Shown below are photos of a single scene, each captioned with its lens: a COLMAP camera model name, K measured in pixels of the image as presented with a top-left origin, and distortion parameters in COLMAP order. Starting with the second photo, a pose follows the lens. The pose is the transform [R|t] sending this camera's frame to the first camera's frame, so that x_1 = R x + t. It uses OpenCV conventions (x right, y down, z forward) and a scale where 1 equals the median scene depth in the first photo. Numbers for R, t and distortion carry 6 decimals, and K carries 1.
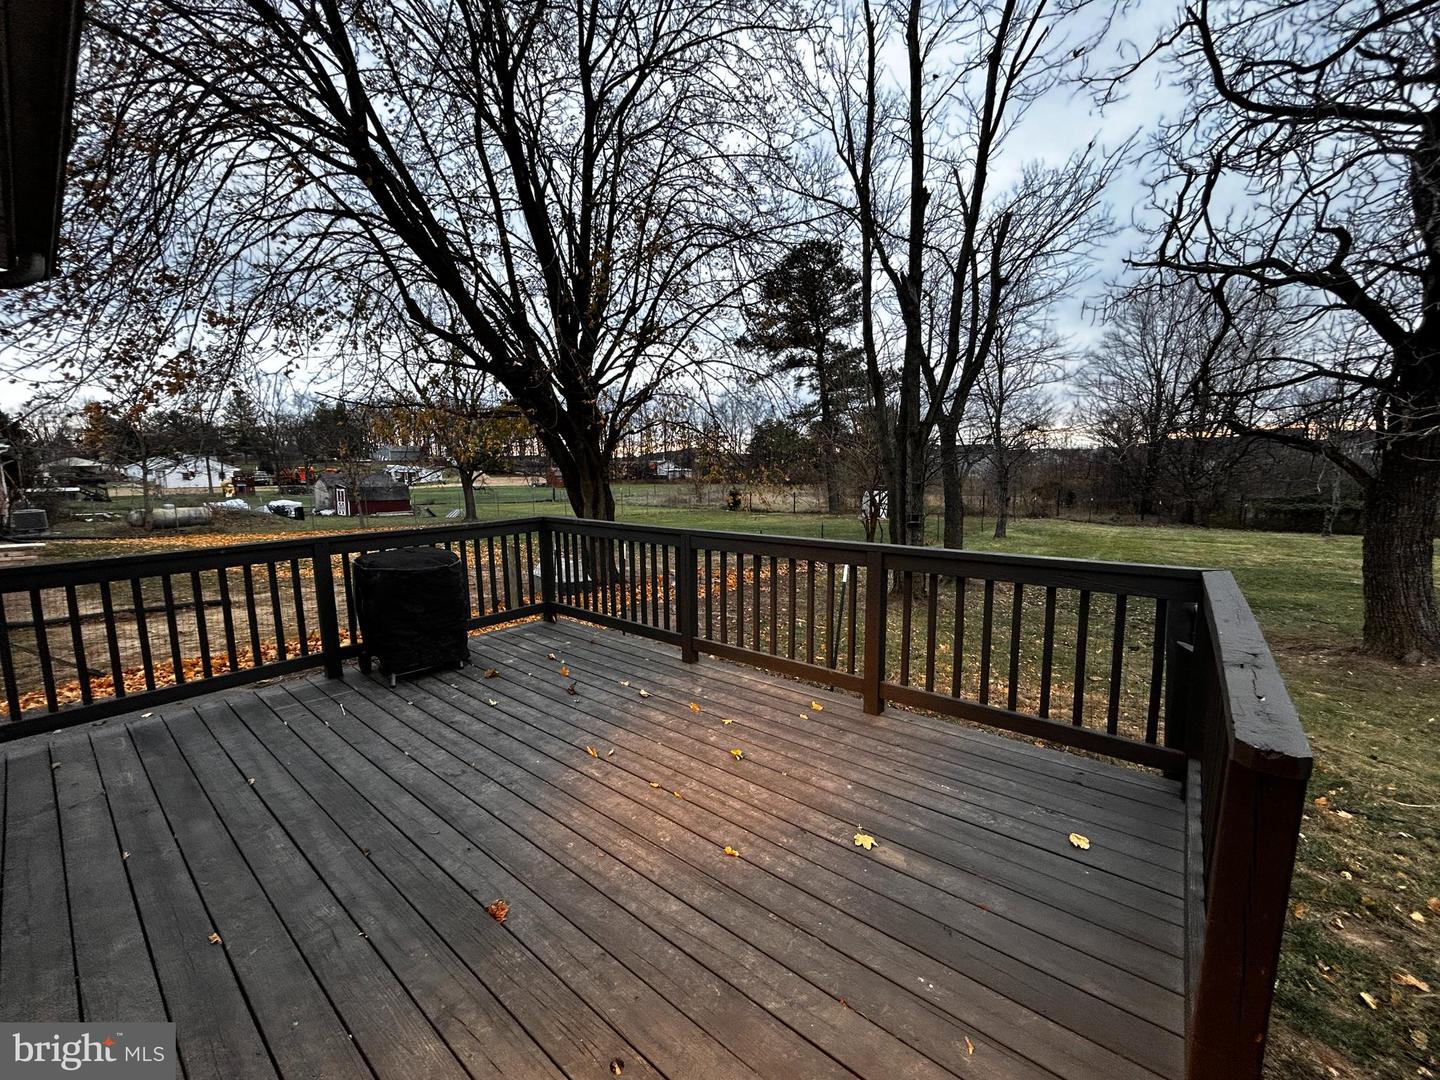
lens RADIAL K [[585.3, 0, 714.3], [0, 585.3, 534.3], [0, 0, 1]] dist [-0.001473, 0.000554]
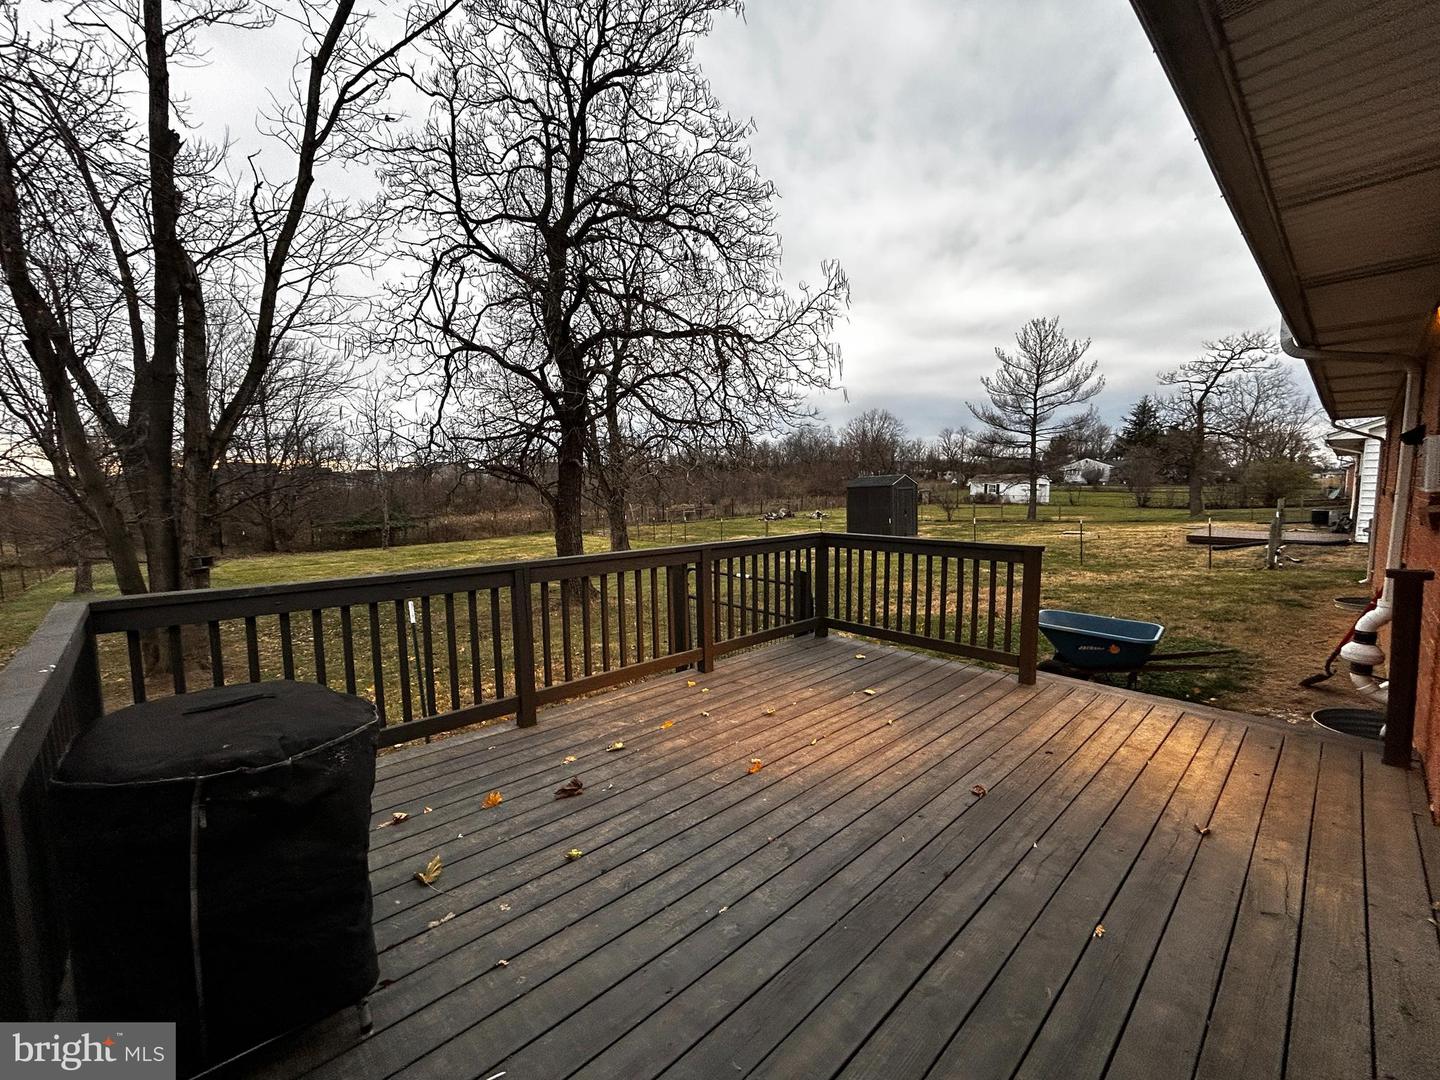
lens RADIAL K [[571.7, 0, 720.0], [0, 571.7, 540.0], [0, 0, 1]] dist [0.000614, 0.000192]
pose [[0.130886, -0.082950, 0.987921, -1.084513], [0.119558, 0.990541, 0.067331, -0.083798], [-0.984162, 0.109301, 0.139565, 0.828669]]
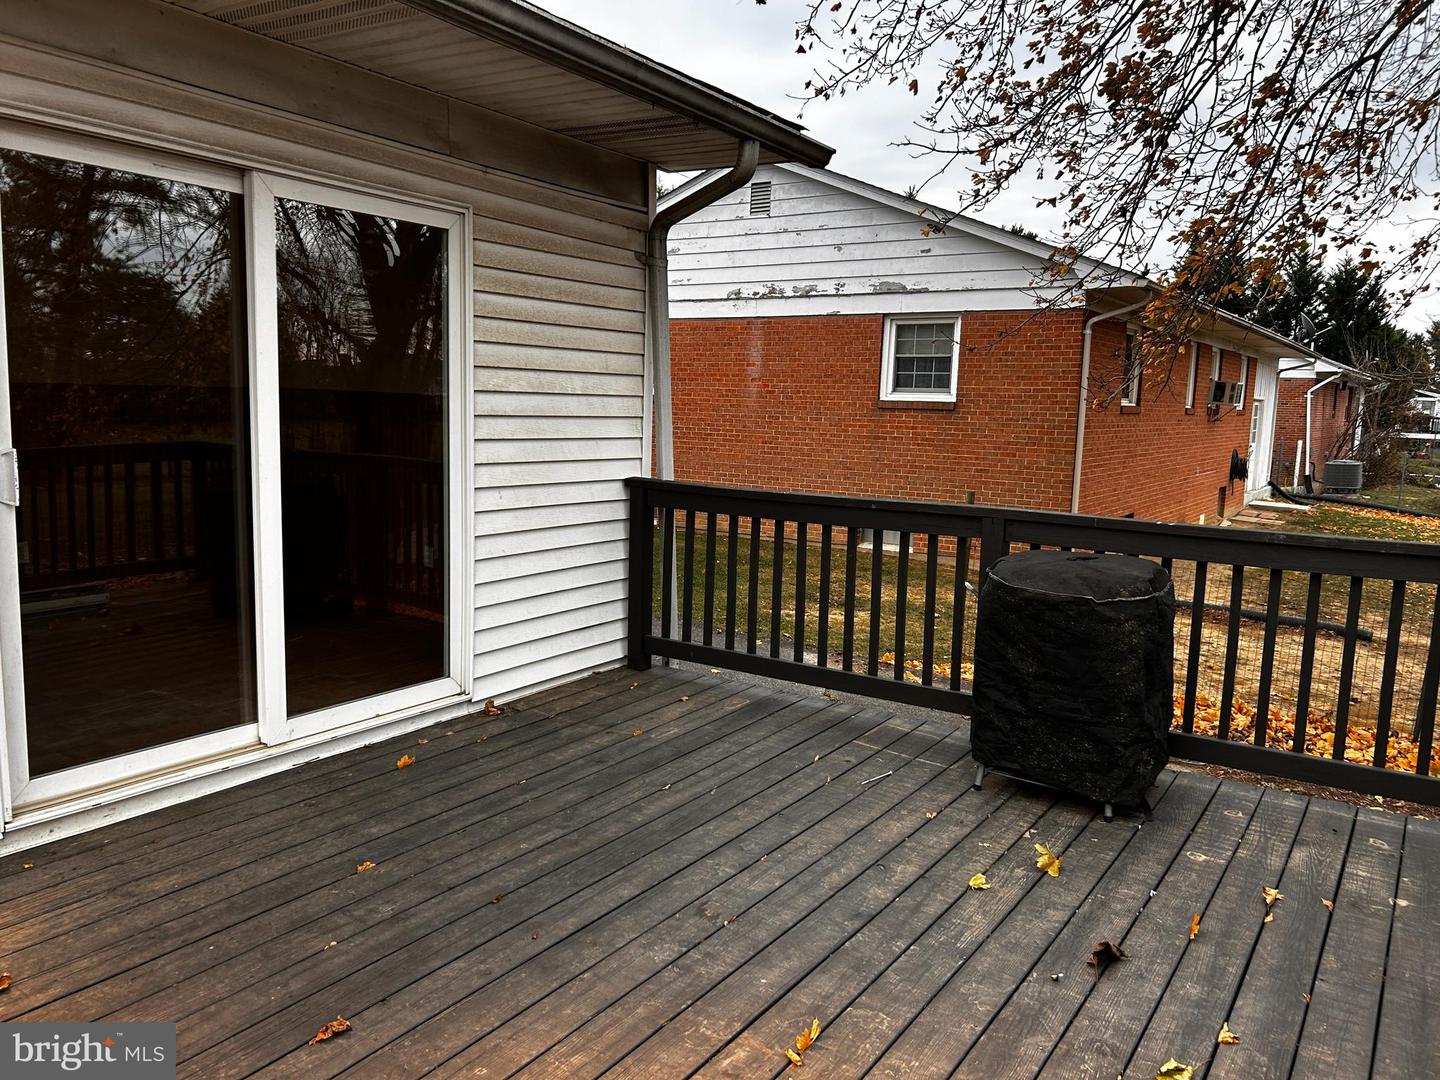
lens RADIAL K [[1088.1, 0, 720.0], [0, 1088.1, 540.0], [0, 0, 1]] dist [0.045051, -0.040452]
pose [[0.106287, 0.154852, -0.982204, 0.514781], [-0.148207, 0.979232, 0.138345, -0.097822], [0.983228, 0.130865, 0.127030, 0.733050]]
